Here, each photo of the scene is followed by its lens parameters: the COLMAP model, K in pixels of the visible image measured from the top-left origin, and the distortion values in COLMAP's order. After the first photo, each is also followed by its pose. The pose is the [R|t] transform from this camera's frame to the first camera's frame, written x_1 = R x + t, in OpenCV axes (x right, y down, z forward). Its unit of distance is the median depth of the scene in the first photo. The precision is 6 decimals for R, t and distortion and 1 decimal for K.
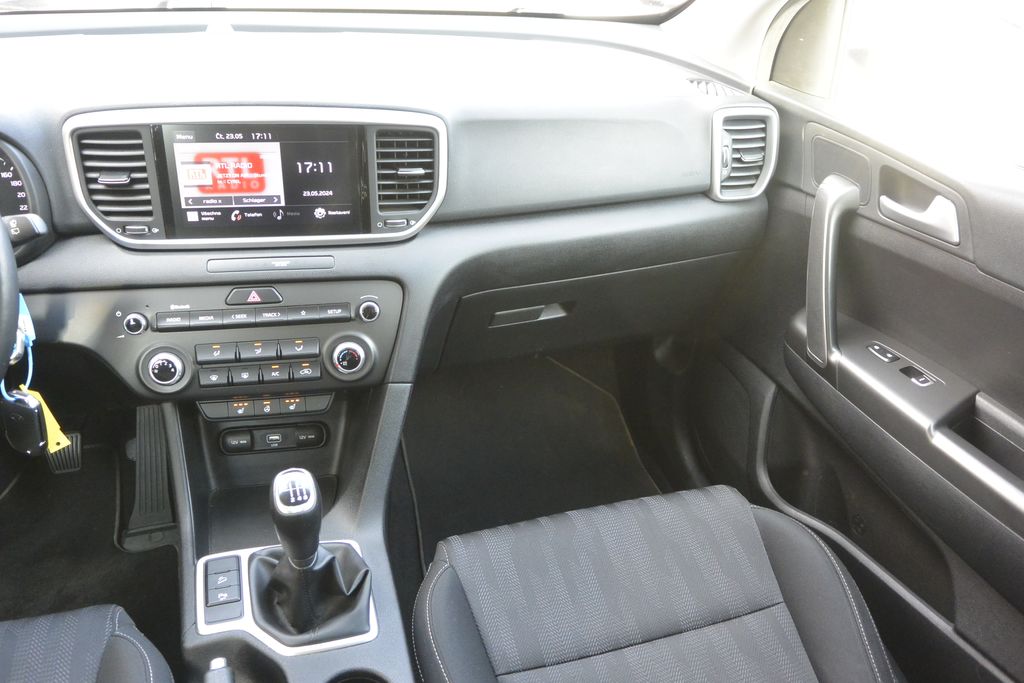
lens RADIAL K [[797.0, 0, 506.4], [0, 797.0, 339.5], [0, 0, 1]] dist [0.007258, 0.007942]
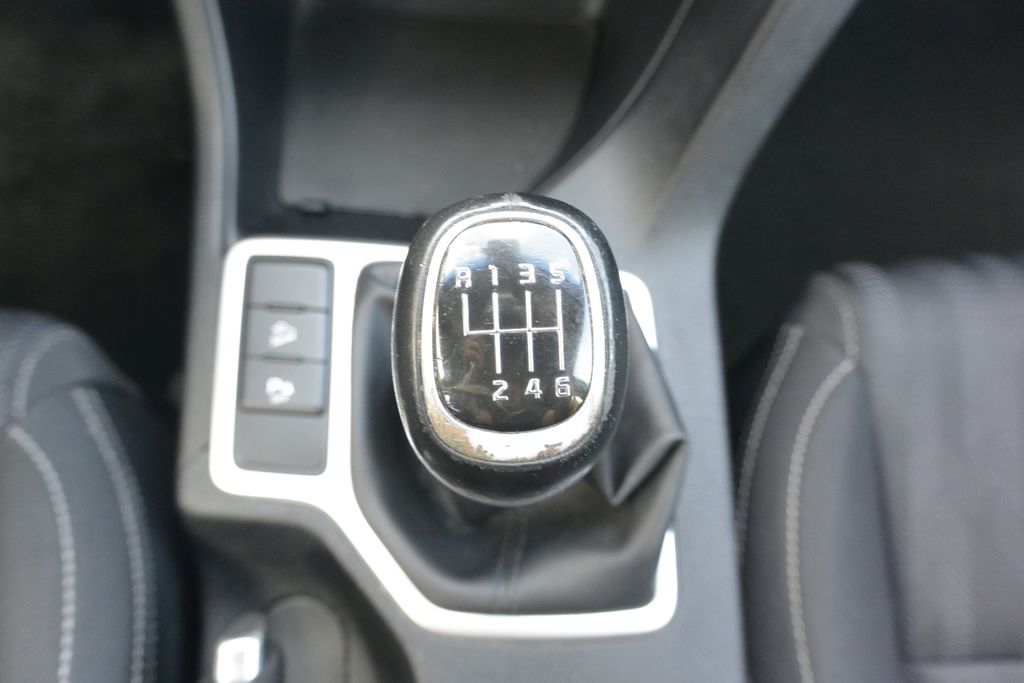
lens RADIAL K [[797.0, 0, 493.7], [0, 797.0, 358.6], [0, 0, 1]] dist [0.007258, 0.007942]
pose [[0.958235, 0.257582, -0.124244, -0.205386], [-0.120647, 0.758004, 0.640994, 0.056823], [0.259286, -0.599234, 0.757423, 0.710945]]
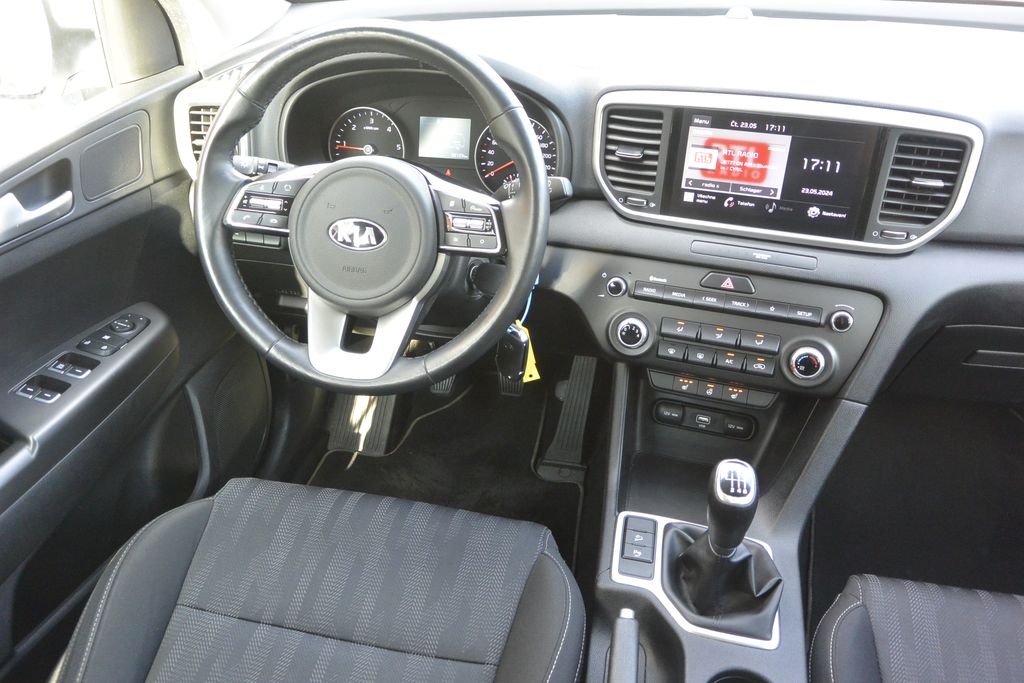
lens RADIAL K [[797.0, 0, 510.7], [0, 797.0, 340.1], [0, 0, 1]] dist [0.007258, 0.007942]
pose [[0.863560, 0.227275, -0.450122, -0.081195], [-0.214616, 0.973436, 0.079764, -0.004672], [0.456293, 0.027722, 0.889398, -0.032324]]
